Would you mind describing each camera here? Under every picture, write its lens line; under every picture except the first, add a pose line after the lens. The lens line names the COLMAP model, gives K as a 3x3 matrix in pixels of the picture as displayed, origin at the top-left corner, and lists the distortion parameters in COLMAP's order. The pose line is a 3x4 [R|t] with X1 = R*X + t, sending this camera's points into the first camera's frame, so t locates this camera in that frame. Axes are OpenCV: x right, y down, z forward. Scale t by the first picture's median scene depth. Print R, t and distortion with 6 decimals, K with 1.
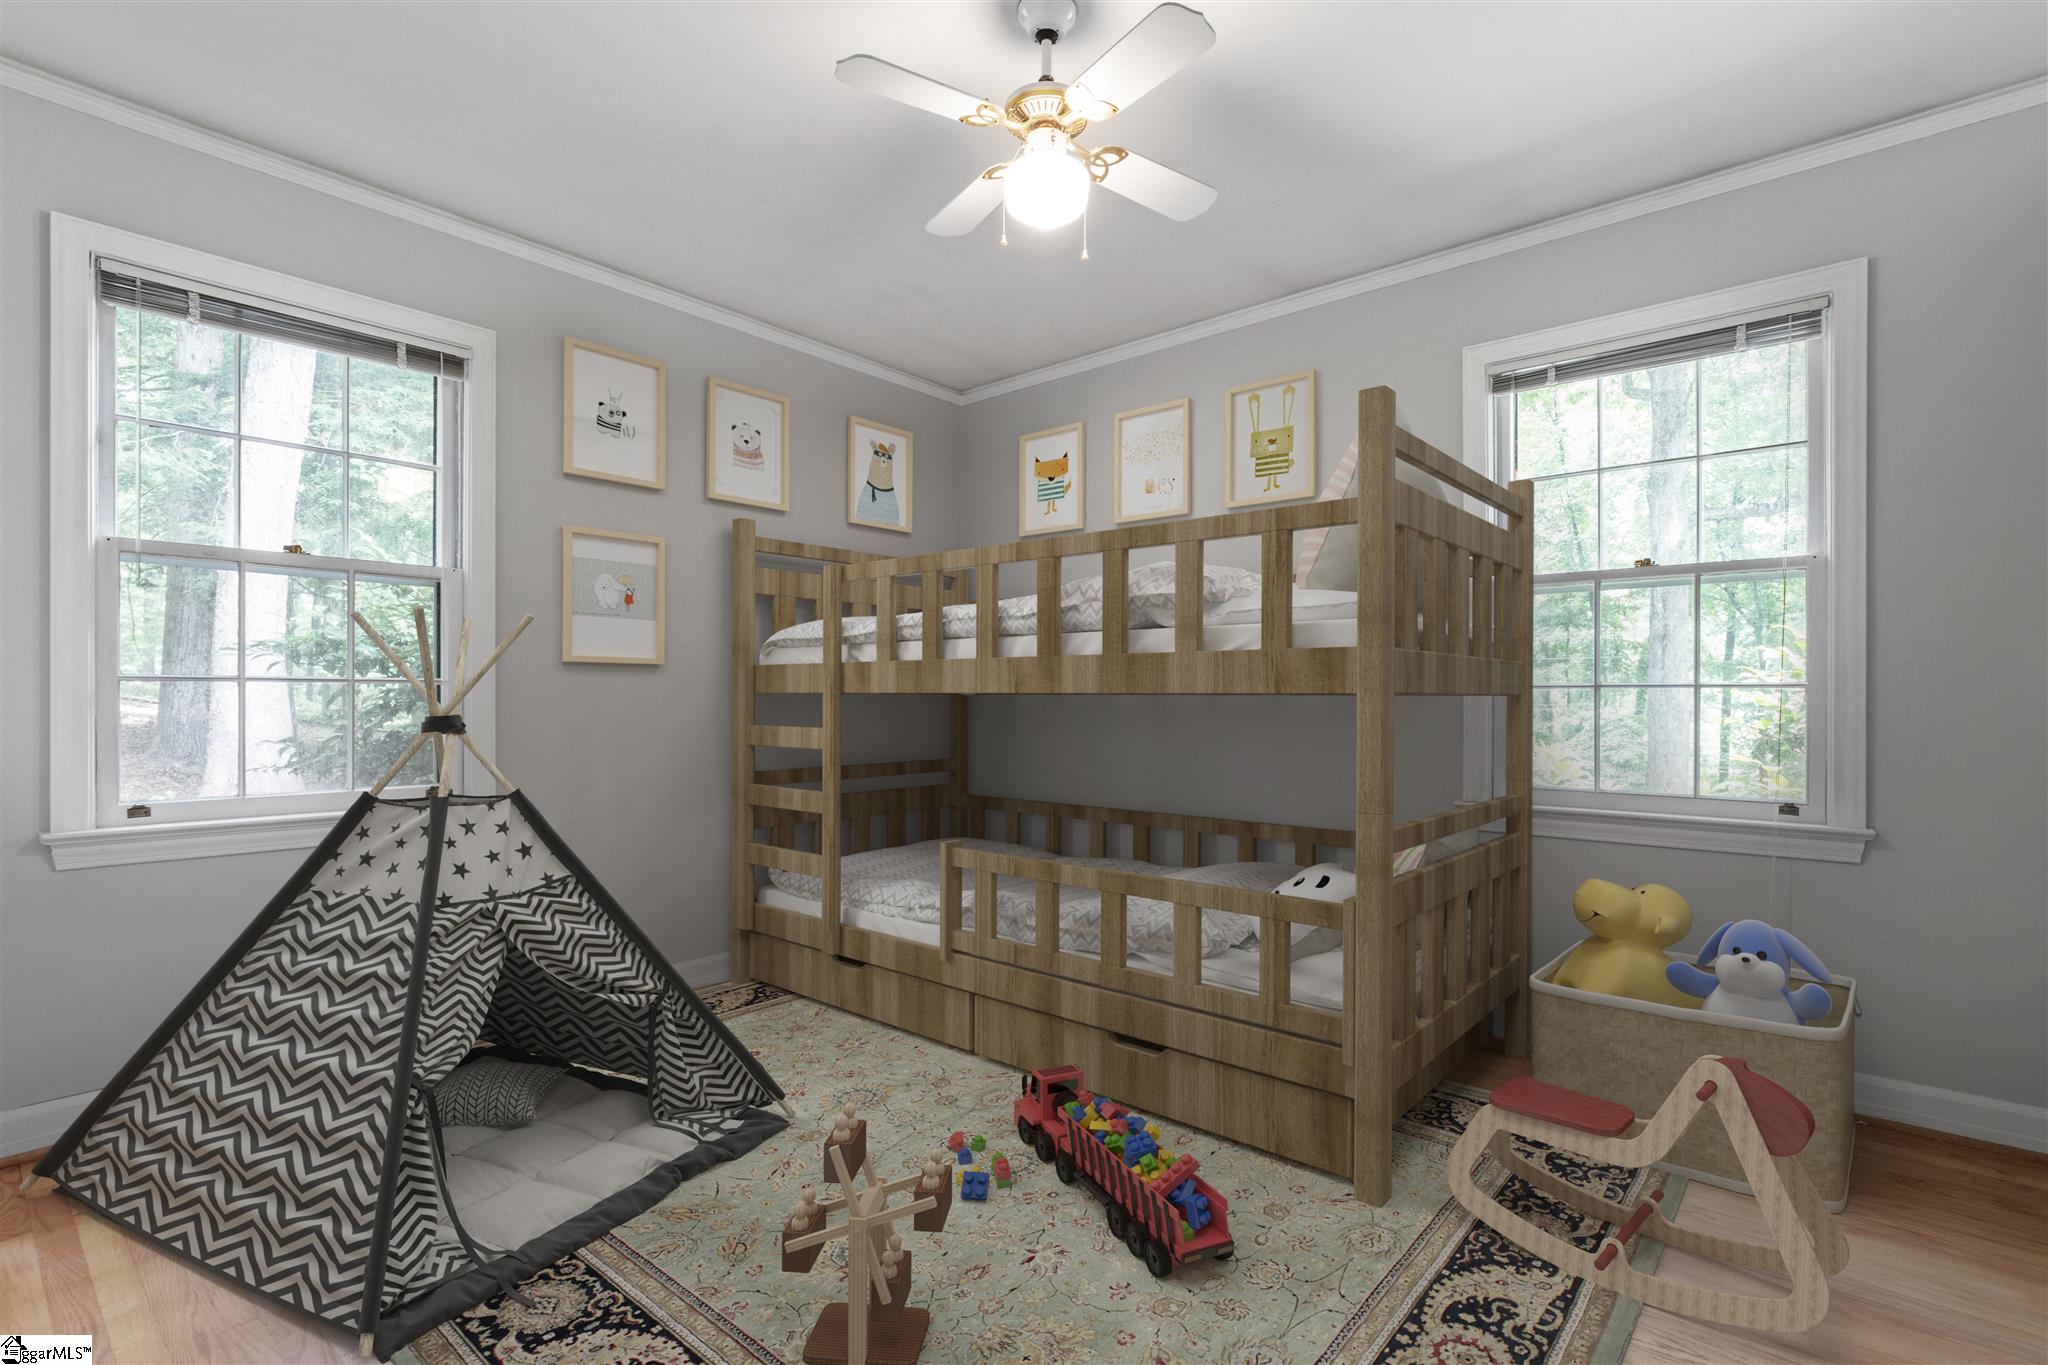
lens RADIAL K [[945.1, 0, 1034.3], [0, 945.1, 692.8], [0, 0, 1]] dist [-0.000239, -0.000157]
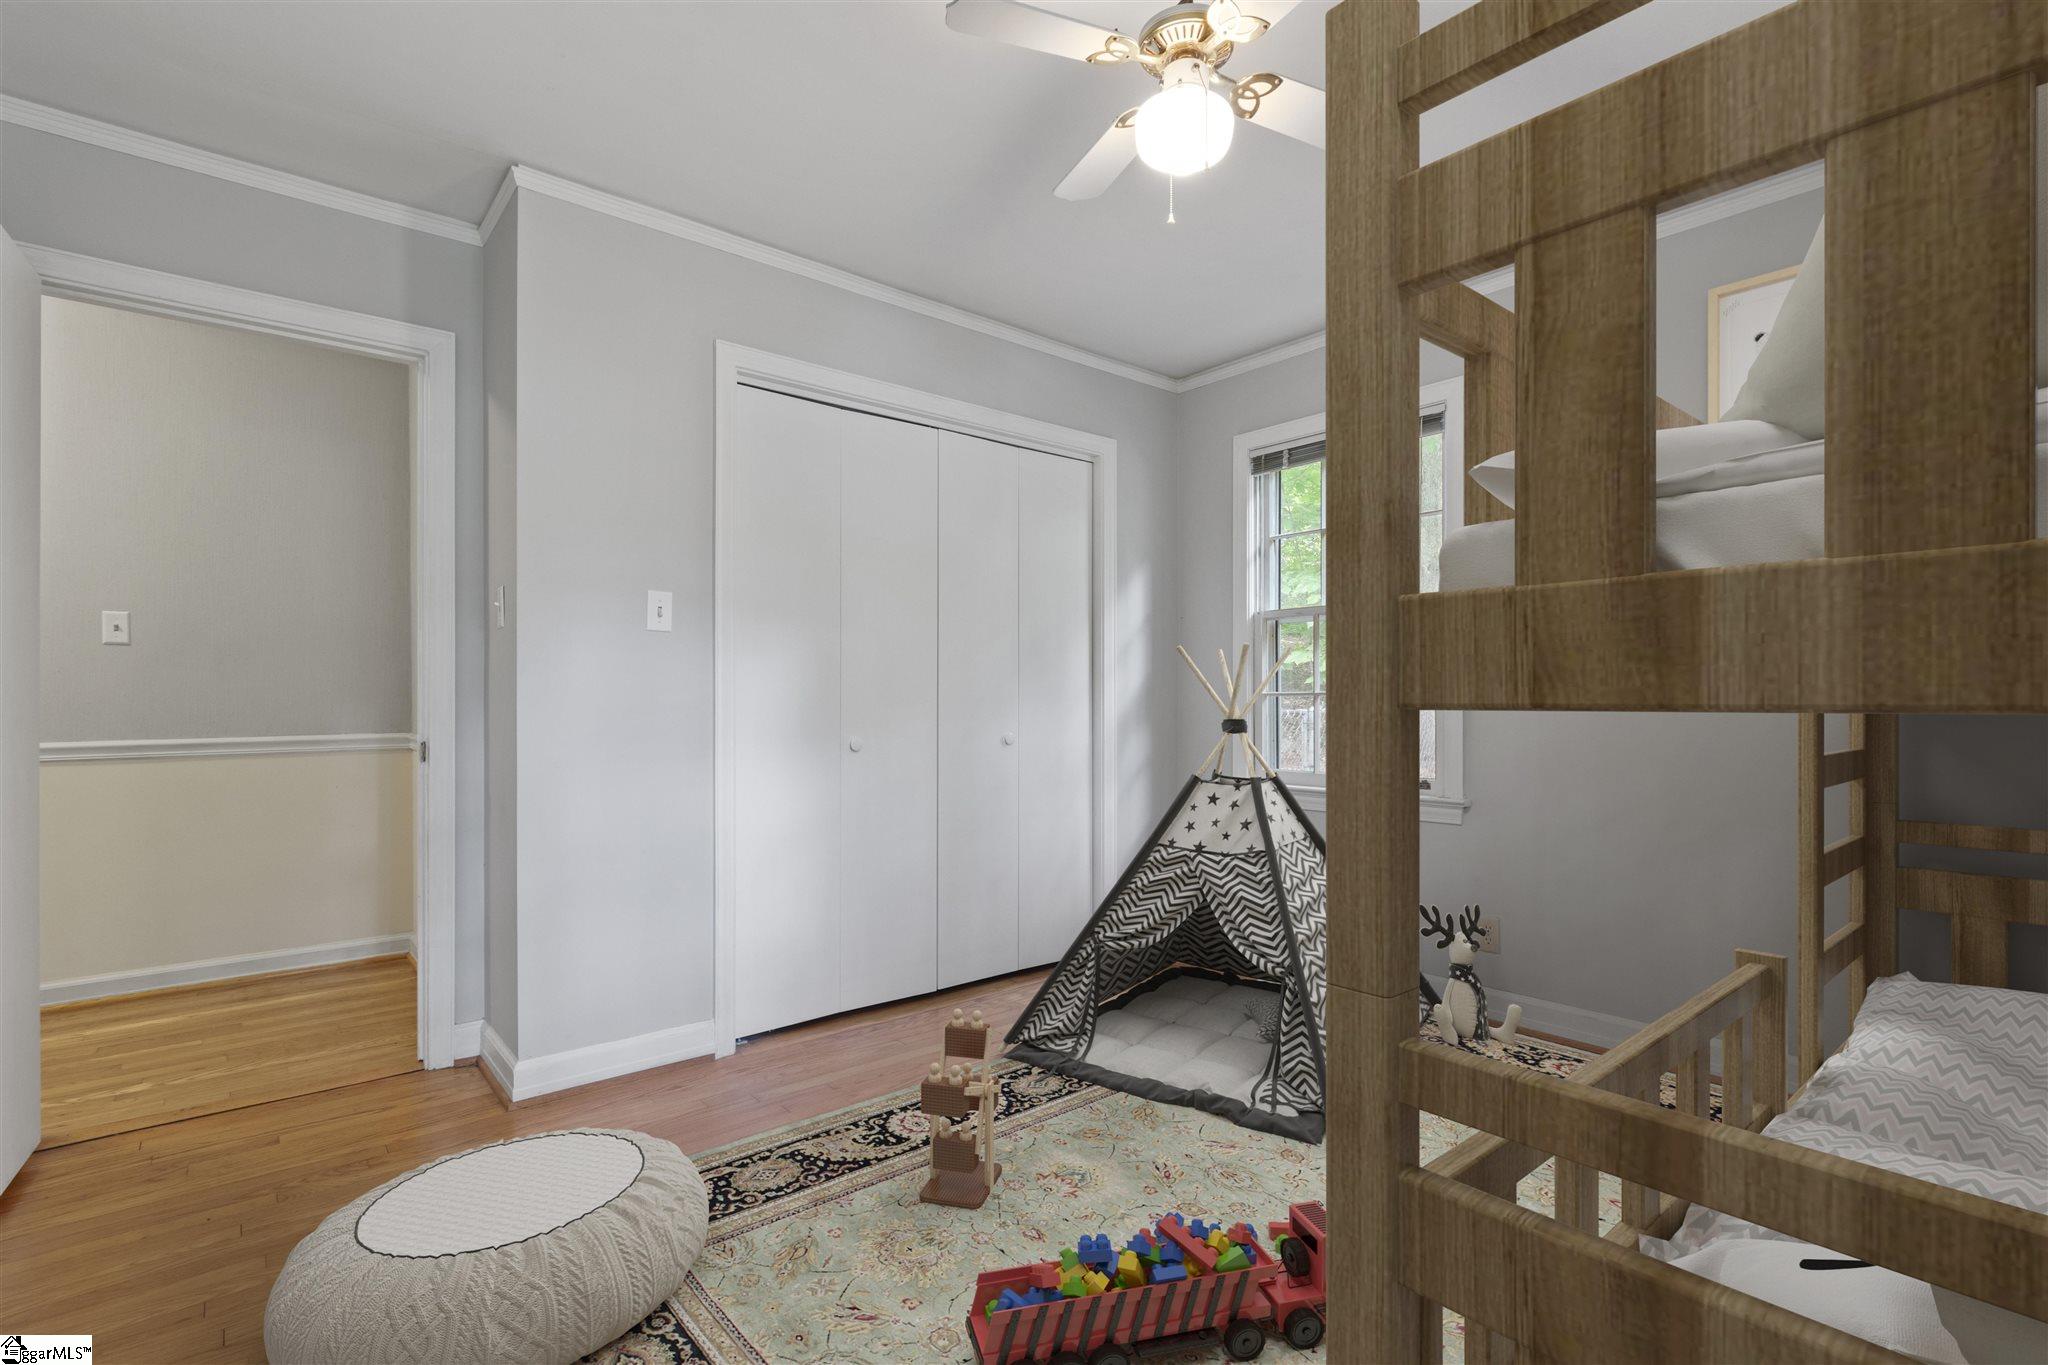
lens RADIAL K [[945.1, 0, 1032.0], [0, 945.1, 698.7], [0, 0, 1]] dist [-0.000239, -0.000157]
pose [[-0.150980, -0.006080, -0.988518, 0.843450], [0.008953, 0.999932, -0.007518, 0.001870], [0.988496, -0.009985, -0.150915, 0.969220]]
